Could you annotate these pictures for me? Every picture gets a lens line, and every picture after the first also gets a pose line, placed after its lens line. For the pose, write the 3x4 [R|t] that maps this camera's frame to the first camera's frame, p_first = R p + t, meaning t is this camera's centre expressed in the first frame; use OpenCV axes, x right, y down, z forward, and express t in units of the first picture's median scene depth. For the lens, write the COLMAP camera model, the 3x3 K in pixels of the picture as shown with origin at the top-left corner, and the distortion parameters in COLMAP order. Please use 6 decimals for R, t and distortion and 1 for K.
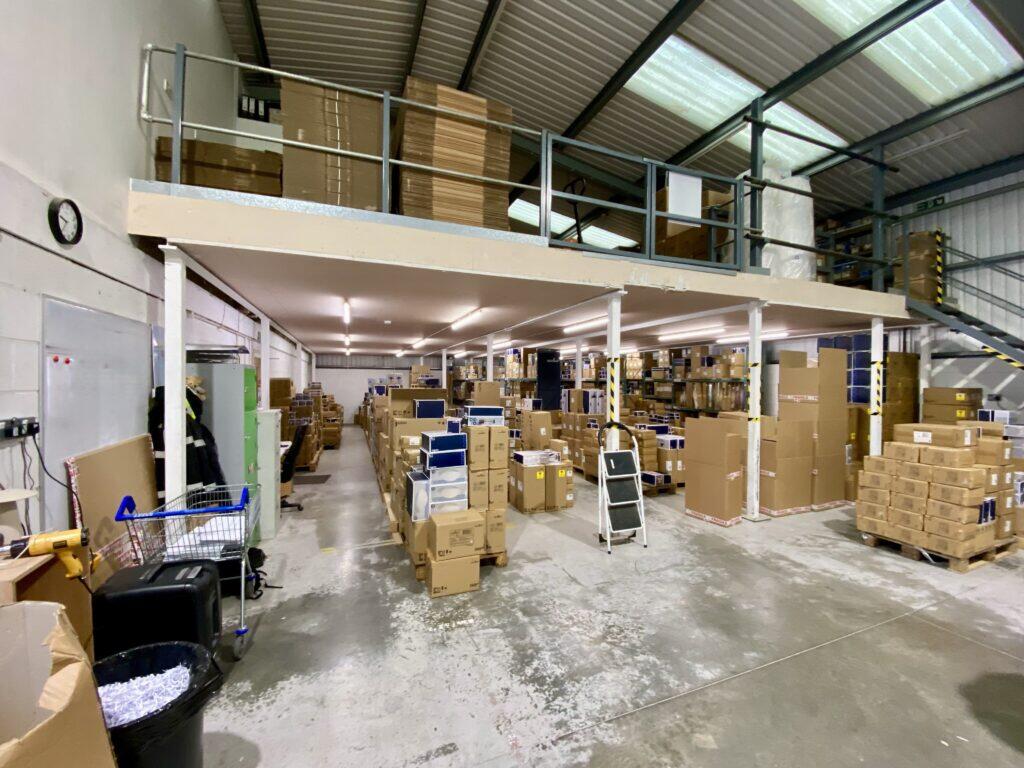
lens RADIAL K [[415.2, 0, 512.0], [0, 415.2, 384.0], [0, 0, 1]] dist [0.009300, -0.014902]
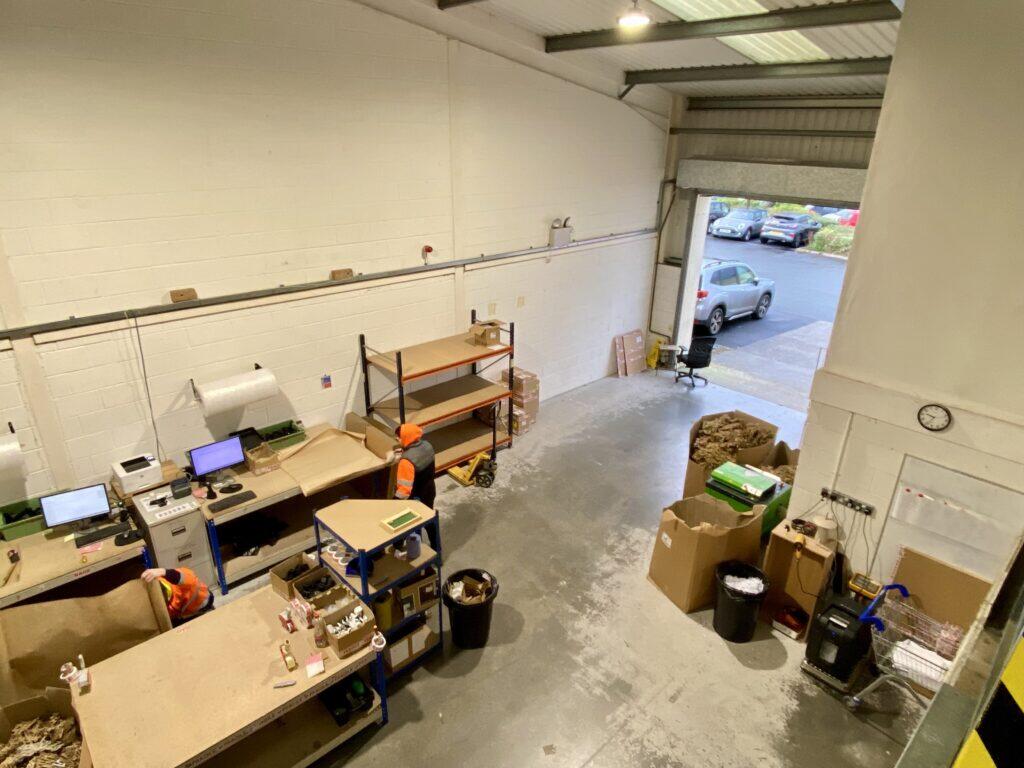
lens RADIAL K [[614.1, 0, 512.0], [0, 614.1, 384.0], [0, 0, 1]] dist [-0.000087, 0.000082]
pose [[-0.928007, 0.119332, -0.352935, 0.842039], [-0.029910, 0.920395, 0.389844, -0.948701], [0.371361, 0.372334, -0.850564, 1.617429]]
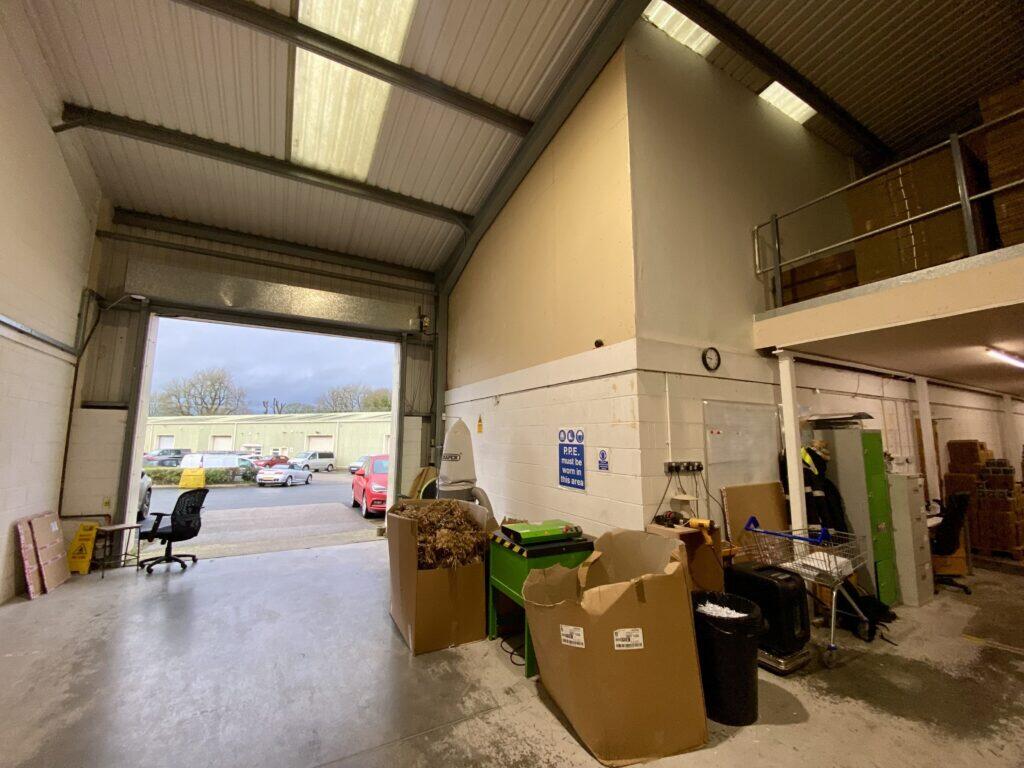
lens RADIAL K [[415.2, 0, 512.0], [0, 415.2, 384.0], [0, 0, 1]] dist [0.009300, -0.014902]
pose [[0.130148, -0.136044, -0.982117, 0.460297], [-0.011065, 0.990281, -0.138641, -0.002479], [0.991433, 0.028911, 0.127378, -0.110413]]
